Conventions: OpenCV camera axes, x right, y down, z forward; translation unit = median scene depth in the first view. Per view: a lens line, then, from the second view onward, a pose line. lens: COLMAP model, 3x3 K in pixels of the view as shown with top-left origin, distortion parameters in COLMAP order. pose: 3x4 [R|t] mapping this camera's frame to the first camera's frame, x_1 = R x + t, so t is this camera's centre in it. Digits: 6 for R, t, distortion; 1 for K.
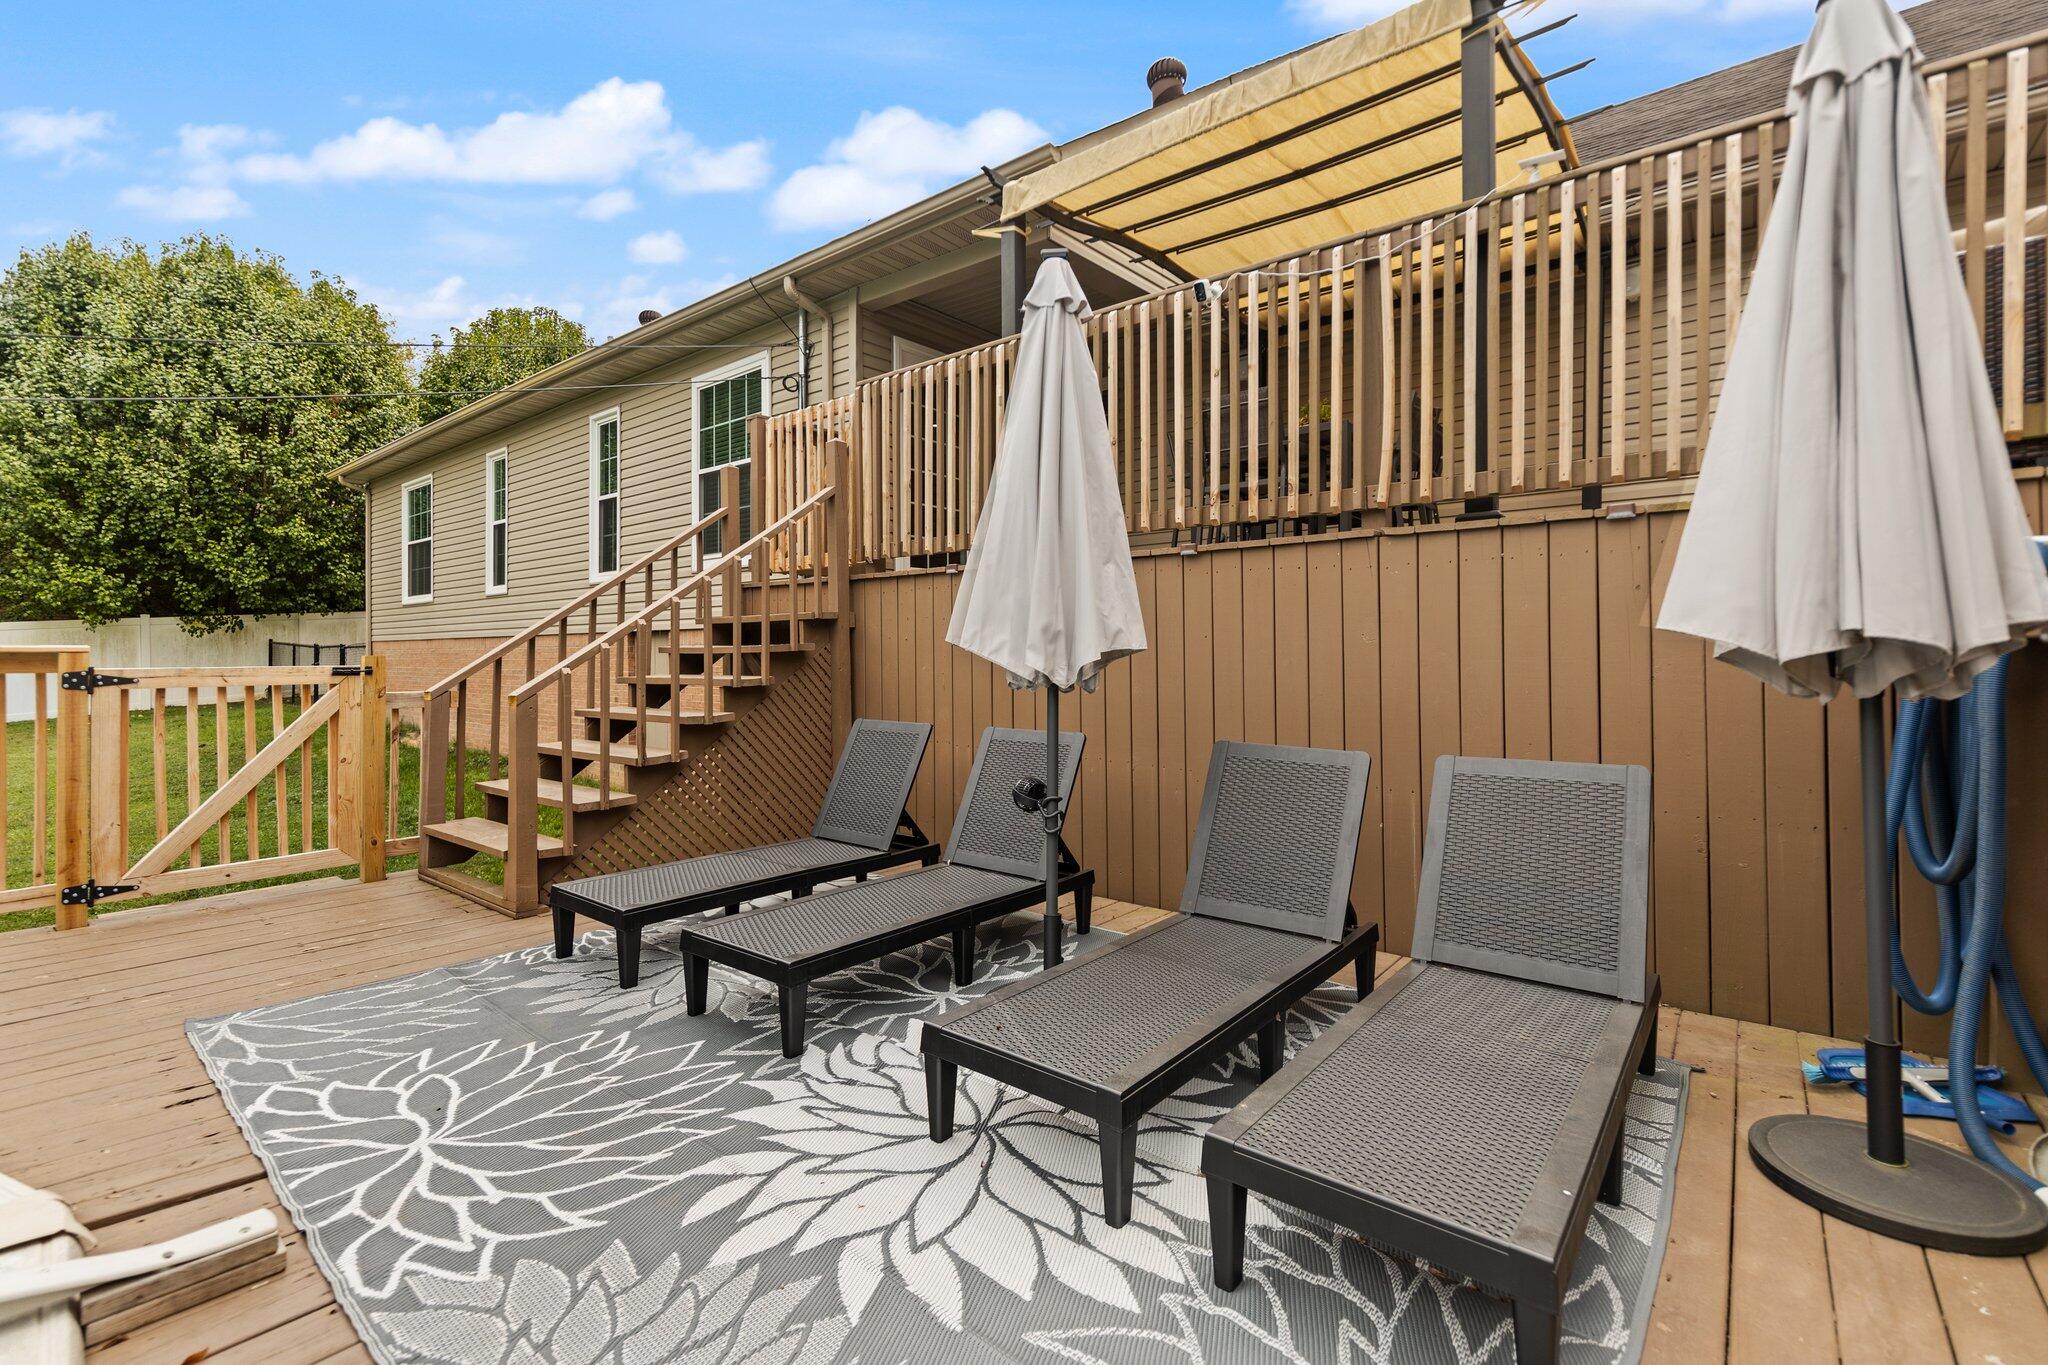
lens RADIAL K [[887.3, 0, 1019.1], [0, 887.3, 668.2], [0, 0, 1]] dist [-0.001809, -0.001760]
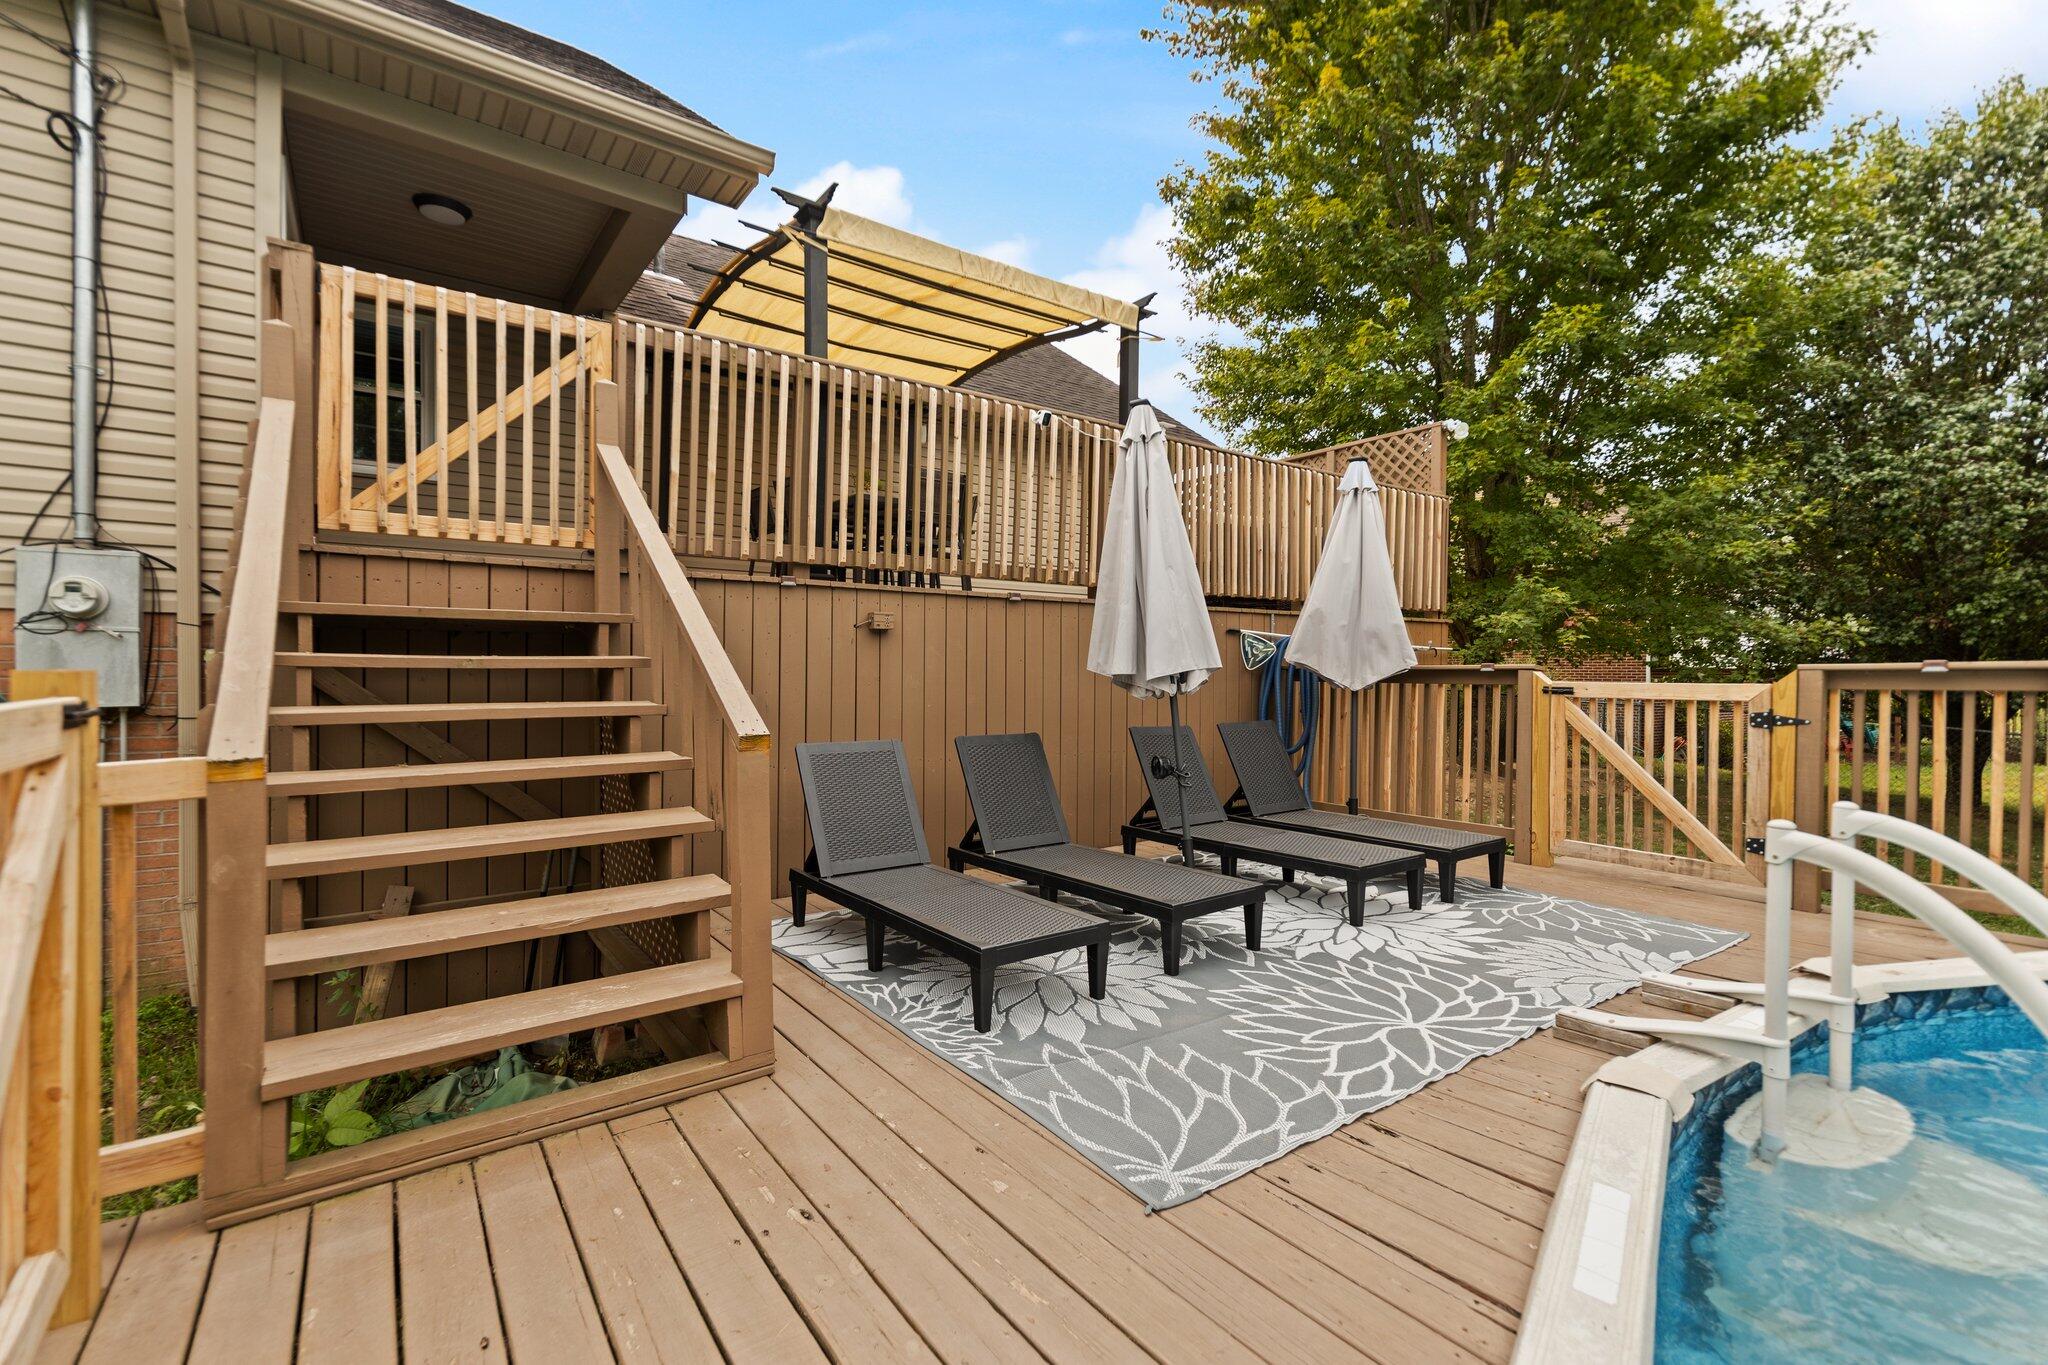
lens RADIAL K [[887.3, 0, 1016.9], [0, 887.3, 683.1], [0, 0, 1]] dist [-0.001809, -0.001760]
pose [[0.256194, -0.004030, 0.966617, -1.912908], [0.008531, 0.999962, 0.001908, -0.003543], [-0.966588, 0.007758, 0.256219, 1.096530]]
